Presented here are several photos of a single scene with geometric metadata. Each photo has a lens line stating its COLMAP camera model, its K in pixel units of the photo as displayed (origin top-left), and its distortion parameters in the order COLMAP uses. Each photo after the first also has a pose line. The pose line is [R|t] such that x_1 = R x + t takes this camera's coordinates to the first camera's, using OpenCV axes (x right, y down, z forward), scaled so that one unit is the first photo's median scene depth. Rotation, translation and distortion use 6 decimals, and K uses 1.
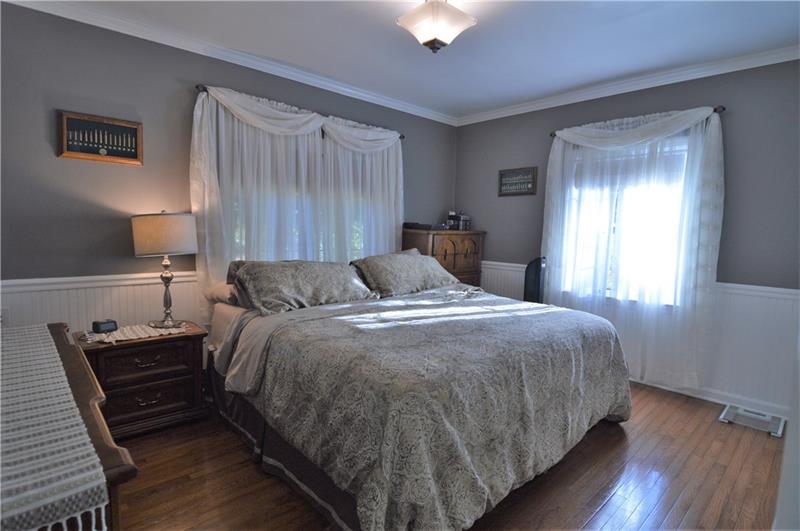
lens RADIAL K [[414.0, 0, 403.5], [0, 414.0, 263.1], [0, 0, 1]] dist [-0.014026, -0.001379]
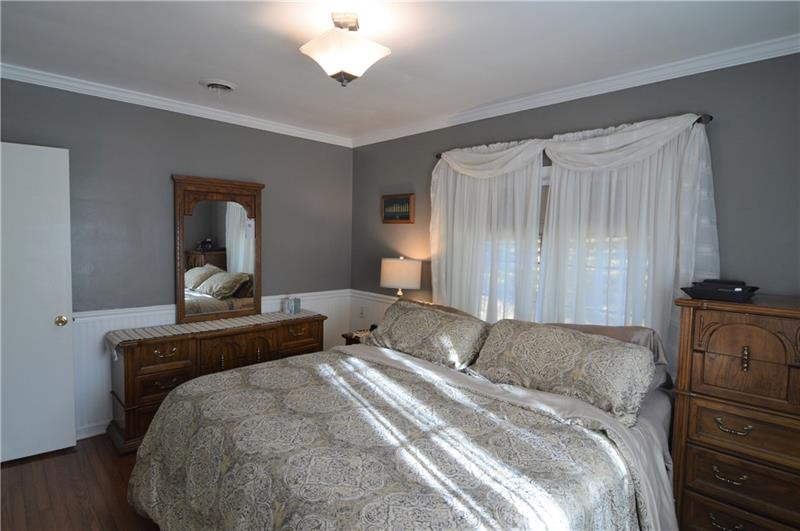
lens RADIAL K [[414.0, 0, 403.5], [0, 414.0, 263.1], [0, 0, 1]] dist [-0.014026, -0.001379]
pose [[0.036396, 0.021789, -0.999100, 0.747553], [-0.123638, 0.992179, 0.017134, -0.120914], [0.991660, 0.122903, 0.038805, 0.901763]]
